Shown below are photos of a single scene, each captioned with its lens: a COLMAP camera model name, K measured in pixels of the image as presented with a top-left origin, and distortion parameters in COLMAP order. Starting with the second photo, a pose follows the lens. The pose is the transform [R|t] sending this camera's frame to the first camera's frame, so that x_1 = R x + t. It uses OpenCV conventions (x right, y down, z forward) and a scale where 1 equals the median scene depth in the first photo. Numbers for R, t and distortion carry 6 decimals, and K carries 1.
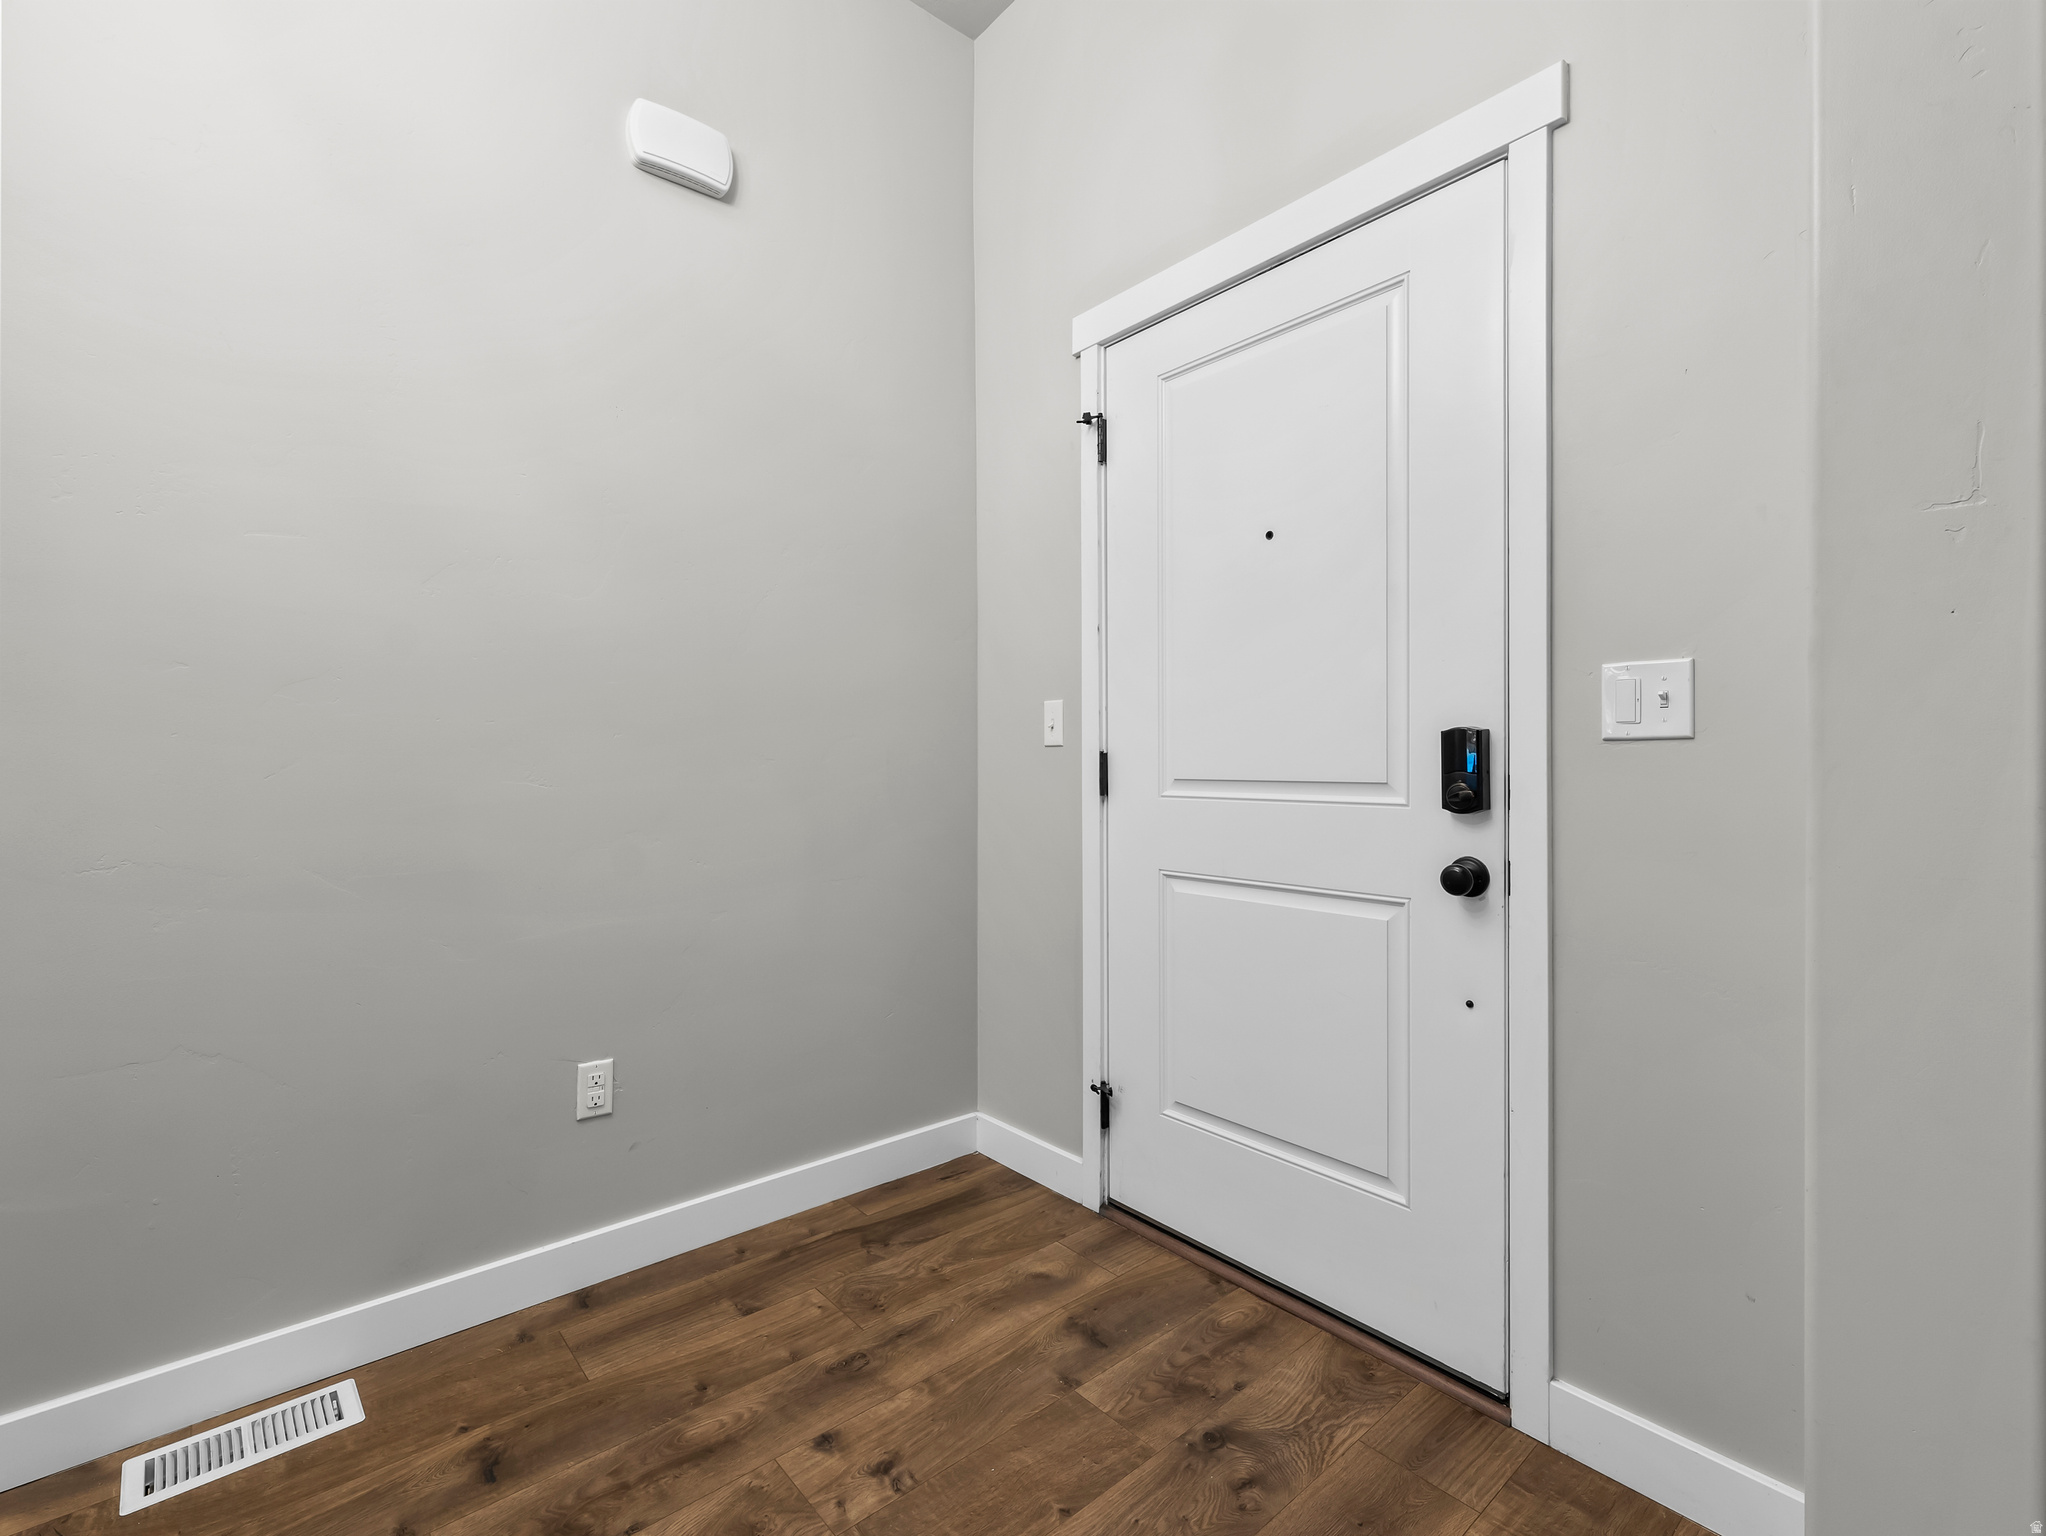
lens RADIAL K [[948.1, 0, 1005.8], [0, 948.1, 761.8], [0, 0, 1]] dist [0.006590, -0.000904]
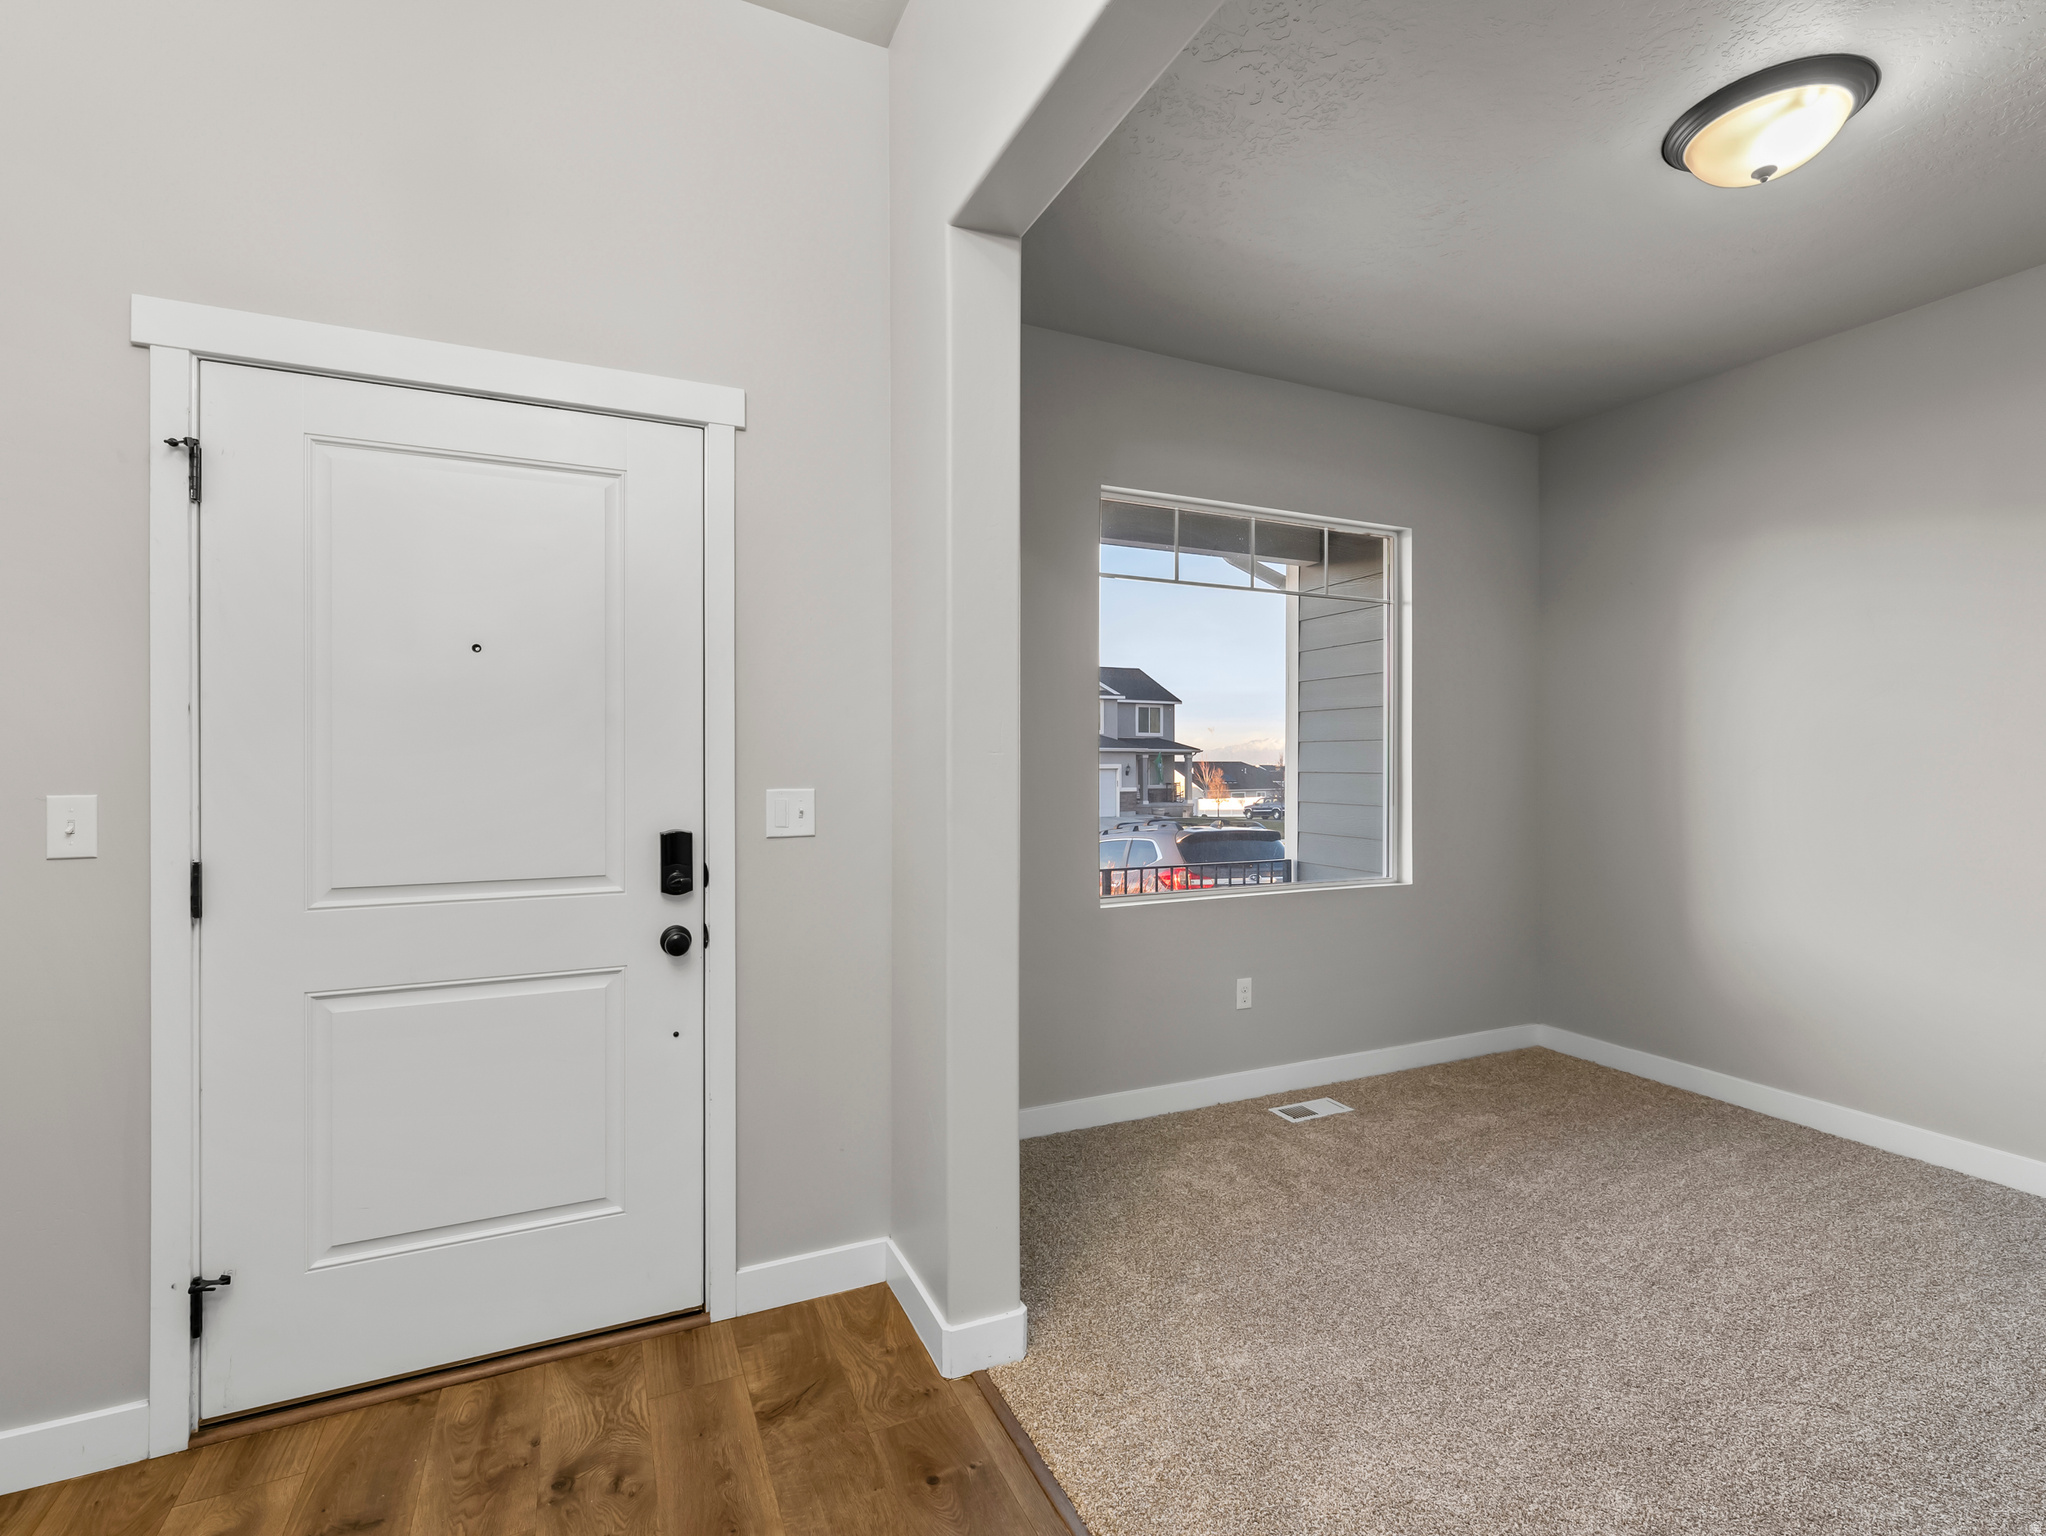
lens RADIAL K [[948.1, 0, 1019.7], [0, 948.1, 764.0], [0, 0, 1]] dist [0.006590, -0.000904]
pose [[0.259307, 0.004200, 0.965786, -0.675772], [0.005786, 0.999966, -0.005902, -0.116881], [-0.965778, 0.007119, 0.259274, 0.169423]]
